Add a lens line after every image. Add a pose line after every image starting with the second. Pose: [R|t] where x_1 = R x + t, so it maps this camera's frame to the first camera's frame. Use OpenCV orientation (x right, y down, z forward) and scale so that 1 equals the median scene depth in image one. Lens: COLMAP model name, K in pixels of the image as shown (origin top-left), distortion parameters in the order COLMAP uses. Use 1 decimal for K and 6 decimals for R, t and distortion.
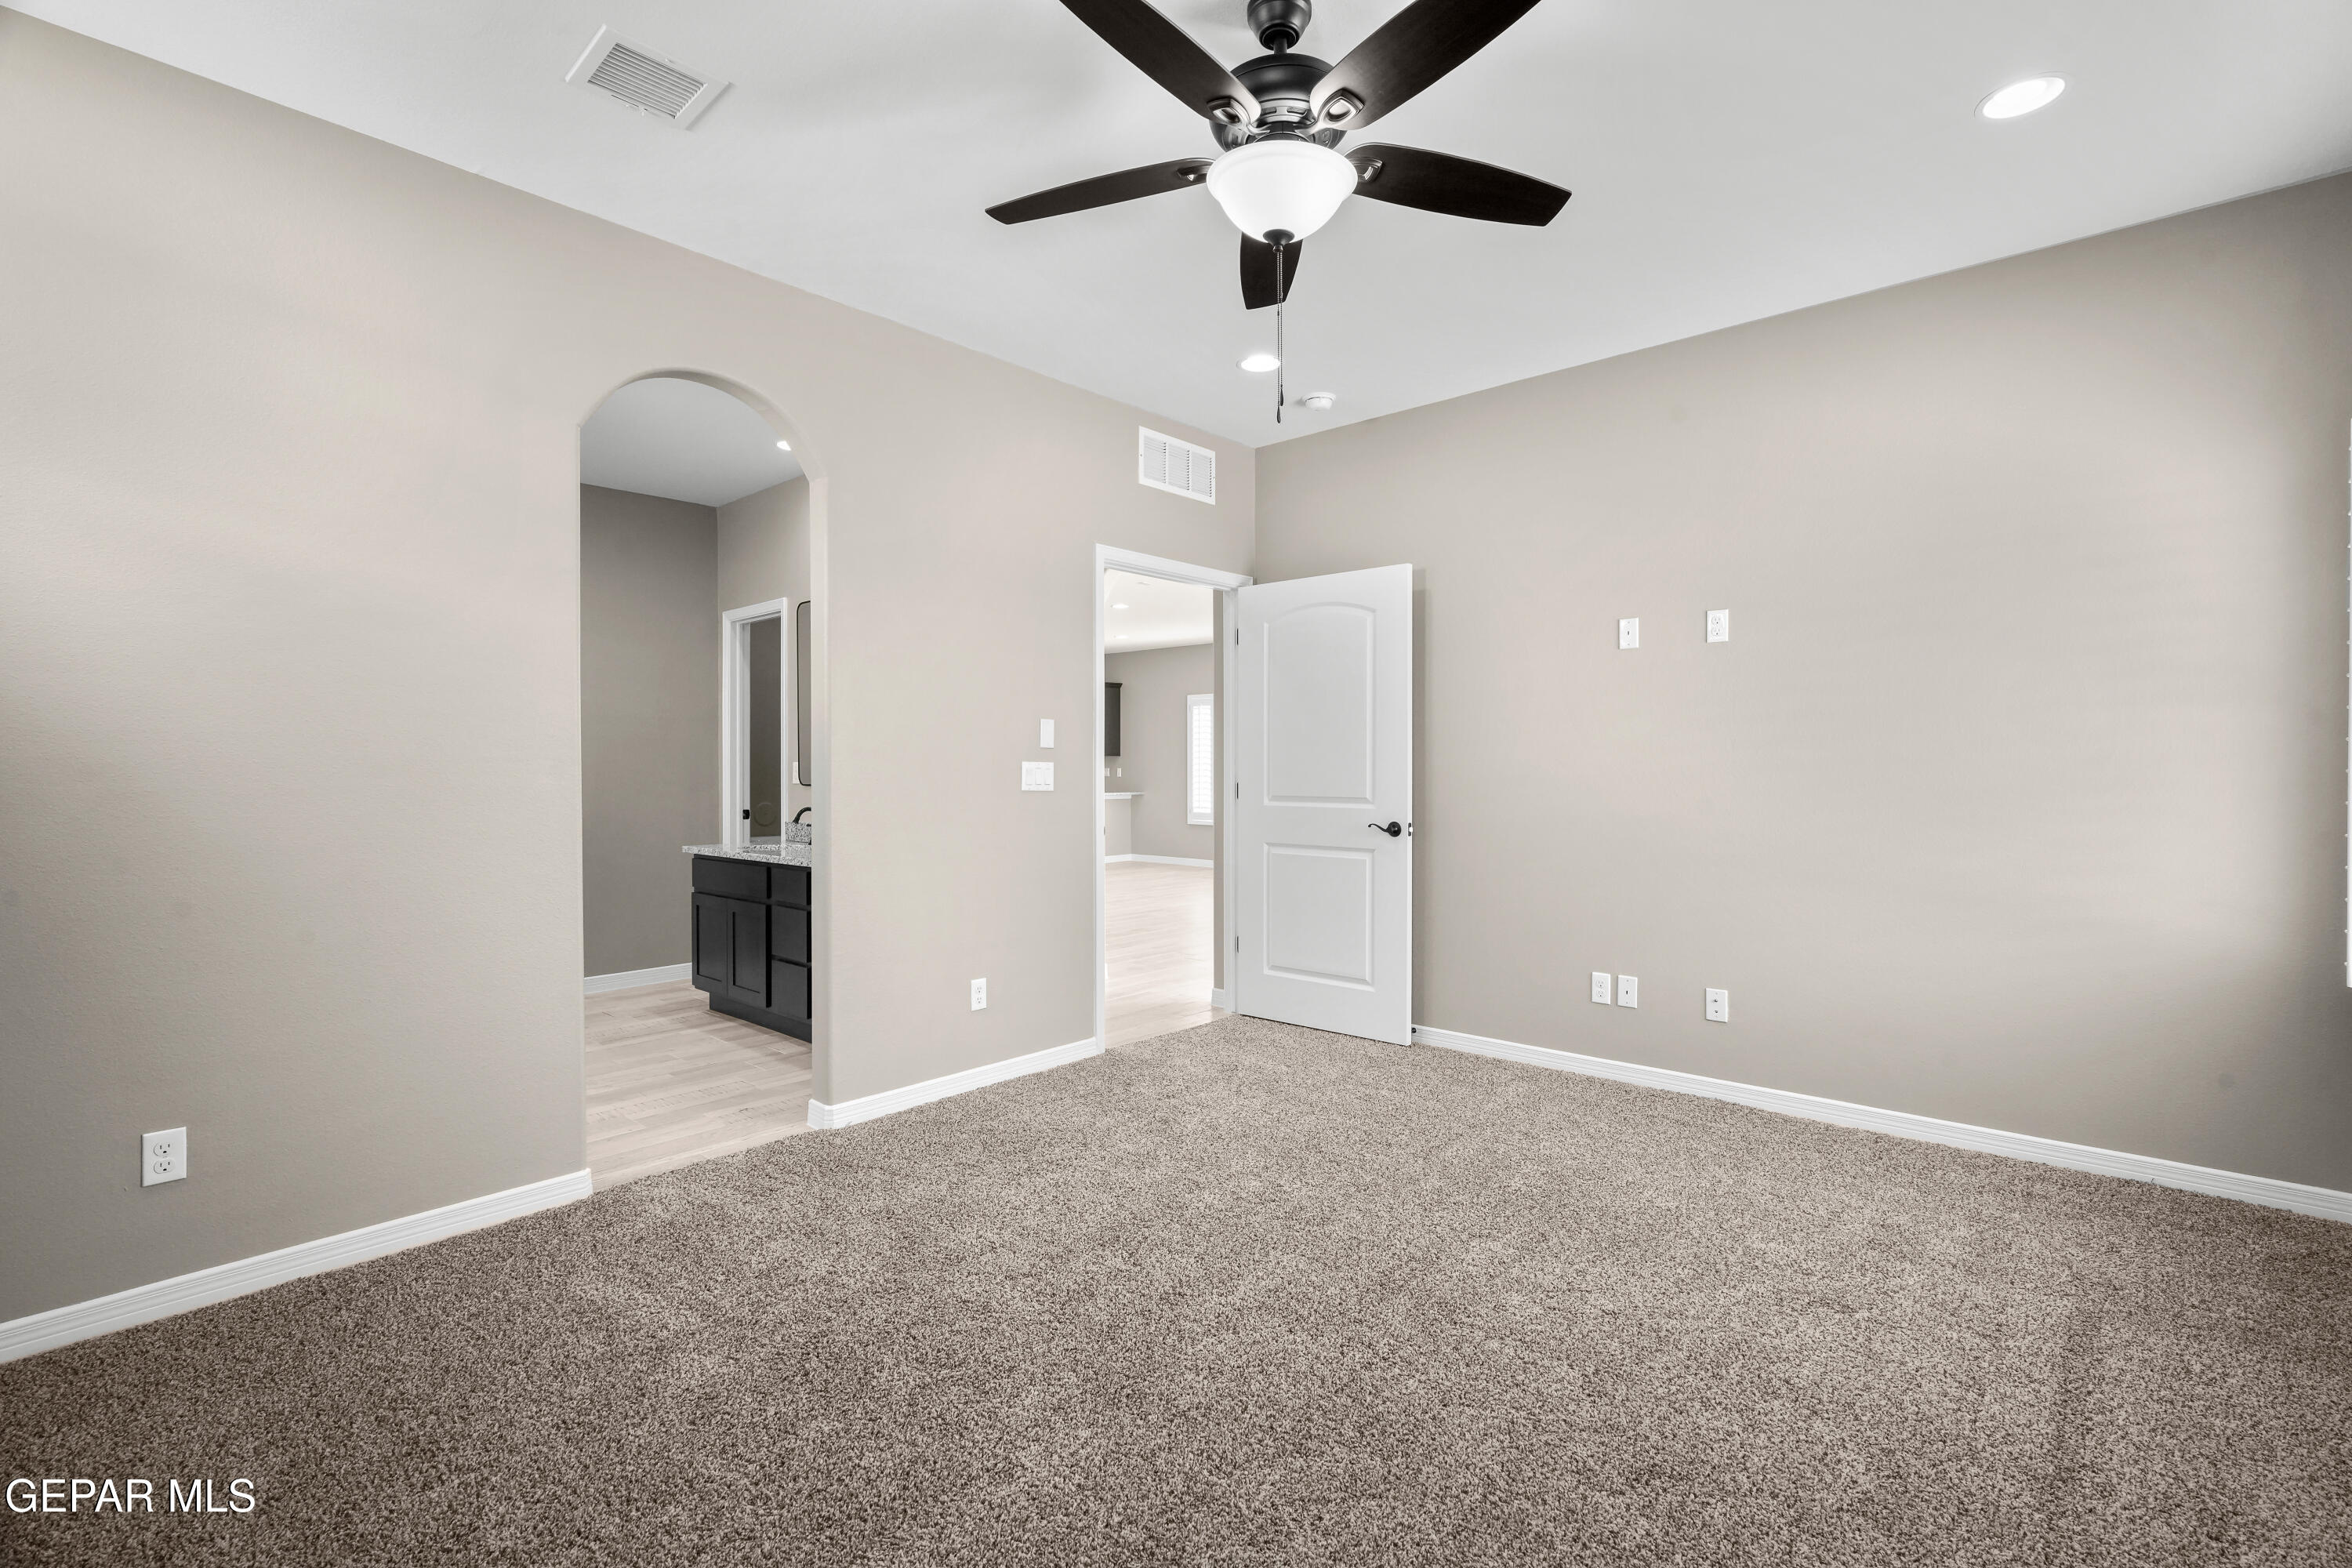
lens RADIAL K [[1069.7, 0, 1177.0], [0, 1069.7, 760.0], [0, 0, 1]] dist [-0.004231, 0.000631]
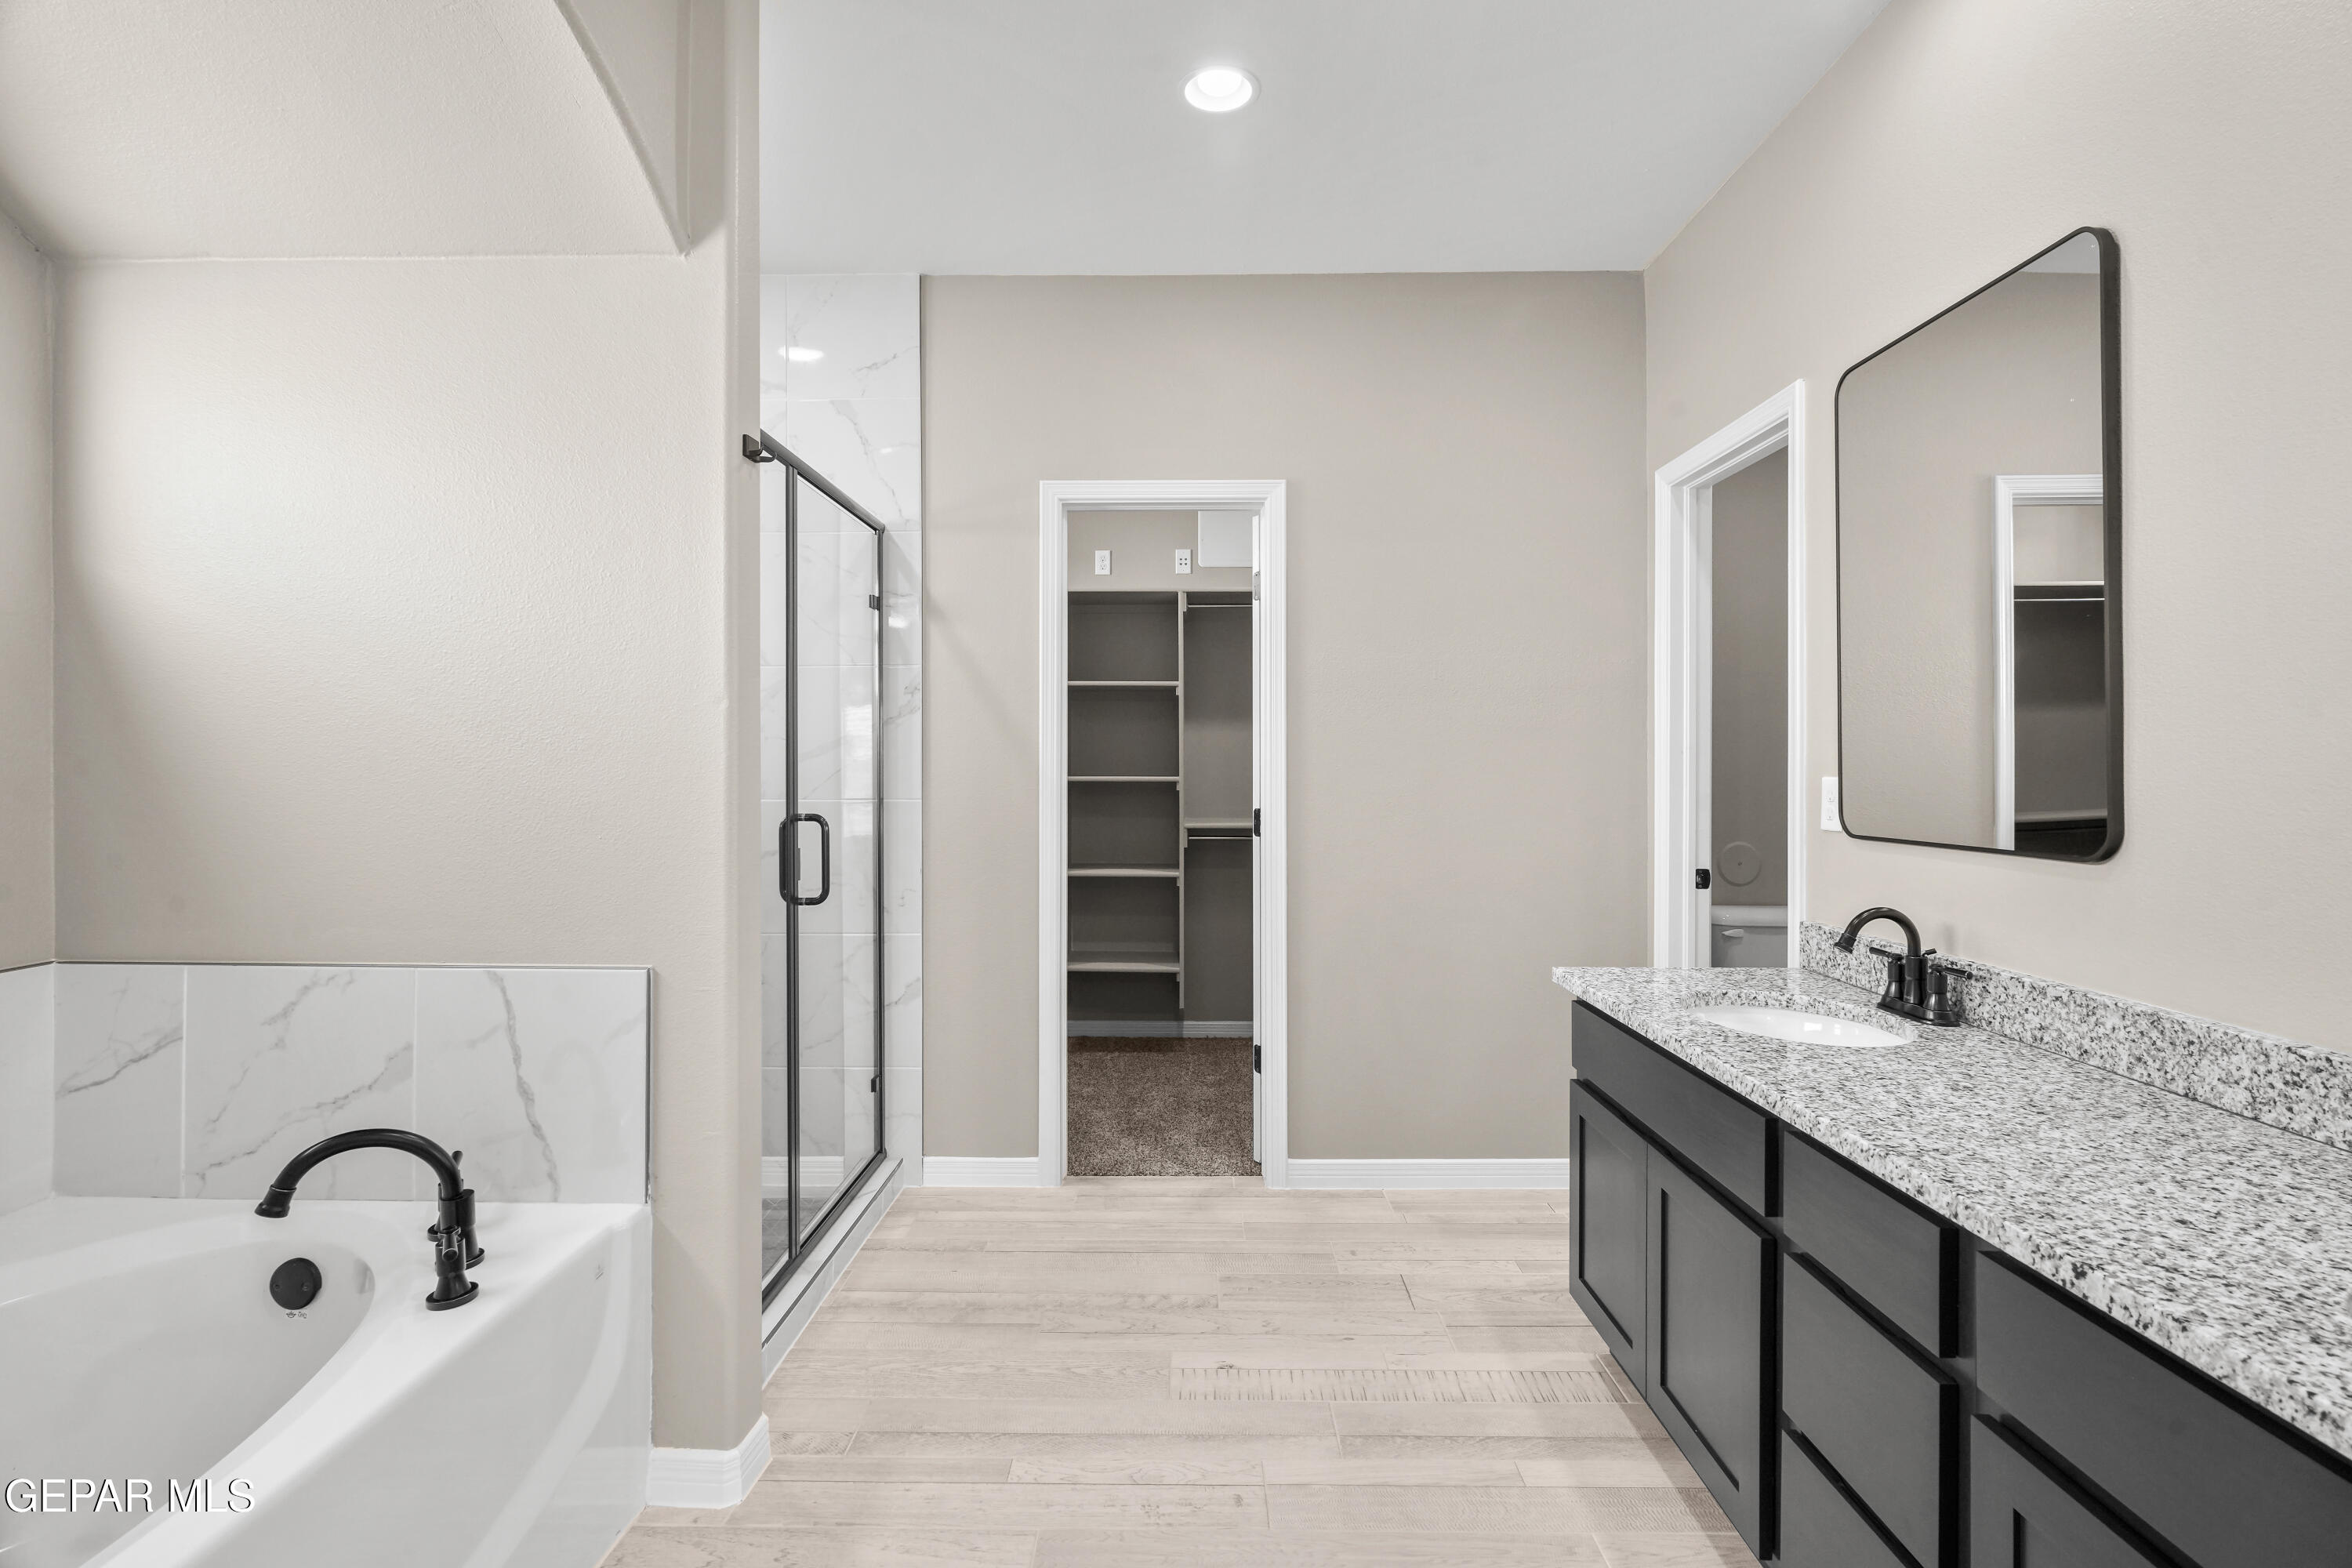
lens RADIAL K [[1069.7, 0, 1177.0], [0, 1069.7, 760.0], [0, 0, 1]] dist [-0.004231, 0.000631]
pose [[0.666165, 0.004216, -0.745792, -0.240426], [0.003376, 0.999957, 0.008668, -0.008972], [0.745797, -0.008292, 0.666122, 0.598484]]
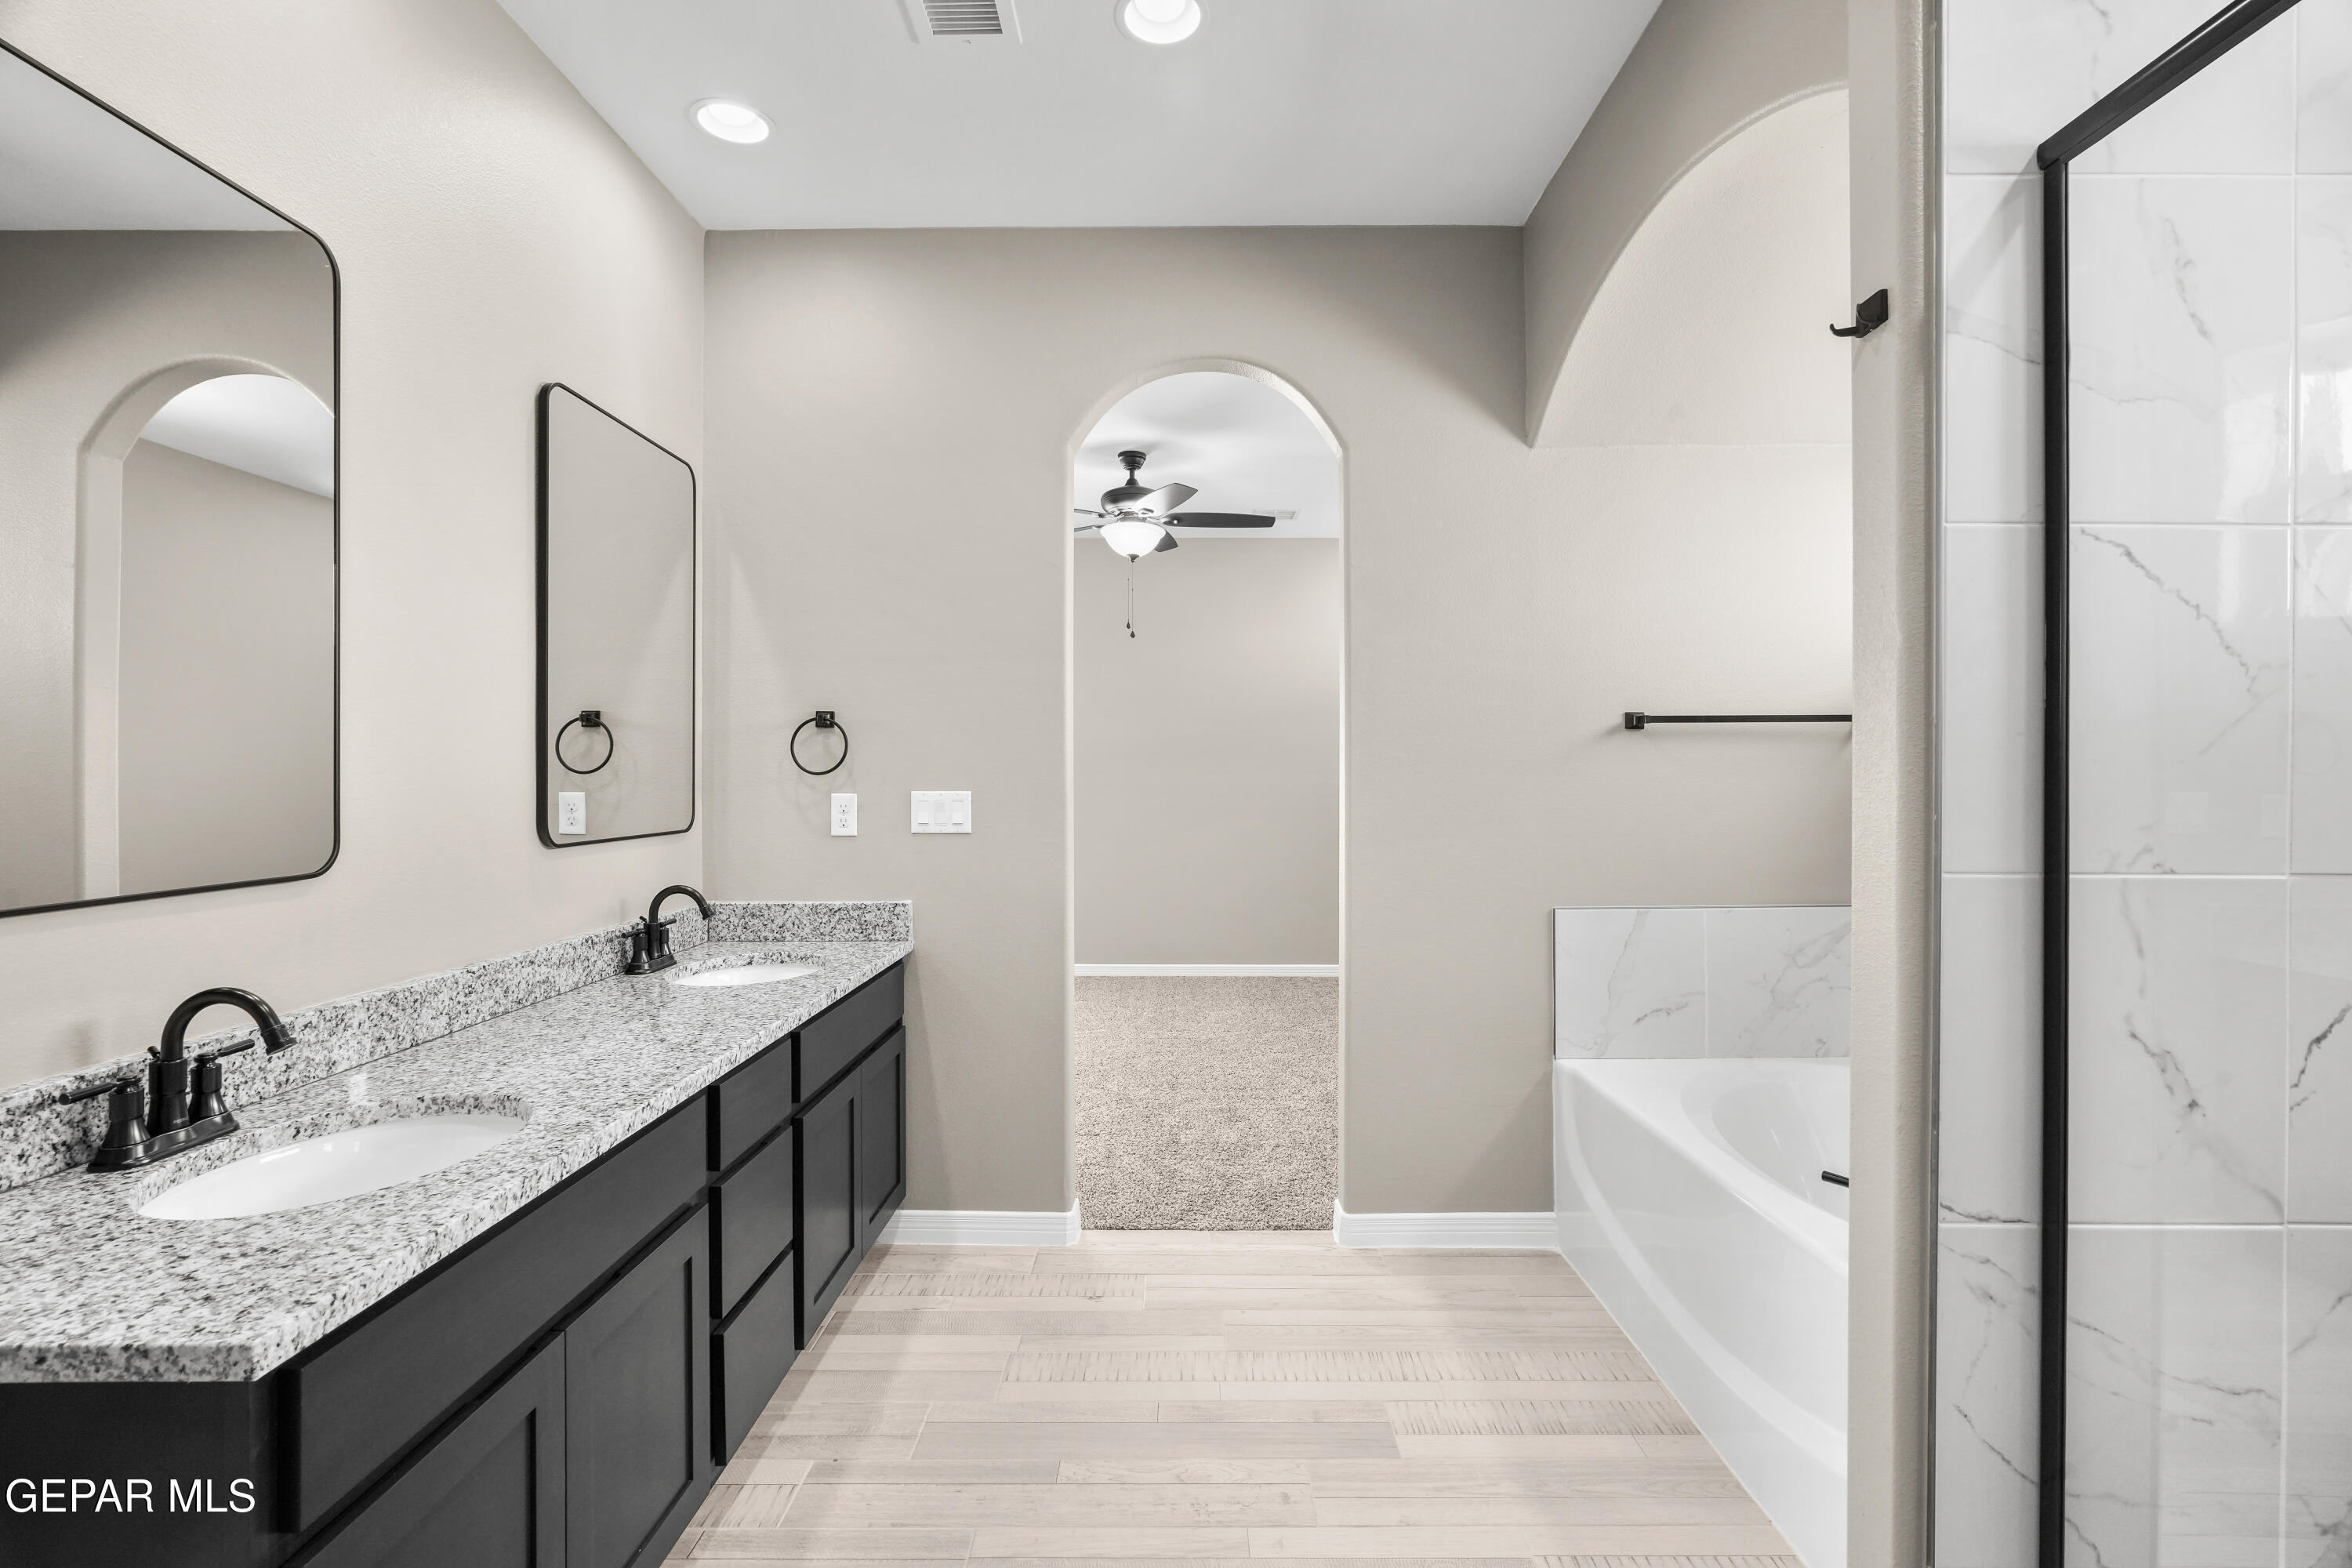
lens RADIAL K [[1069.7, 0, 1177.0], [0, 1069.7, 760.0], [0, 0, 1]] dist [-0.004231, 0.000631]
pose [[-0.669931, 0.013031, 0.742309, -0.683080], [-0.007293, 0.999682, -0.024131, -0.003962], [-0.742387, -0.021580, -0.669623, 1.017999]]
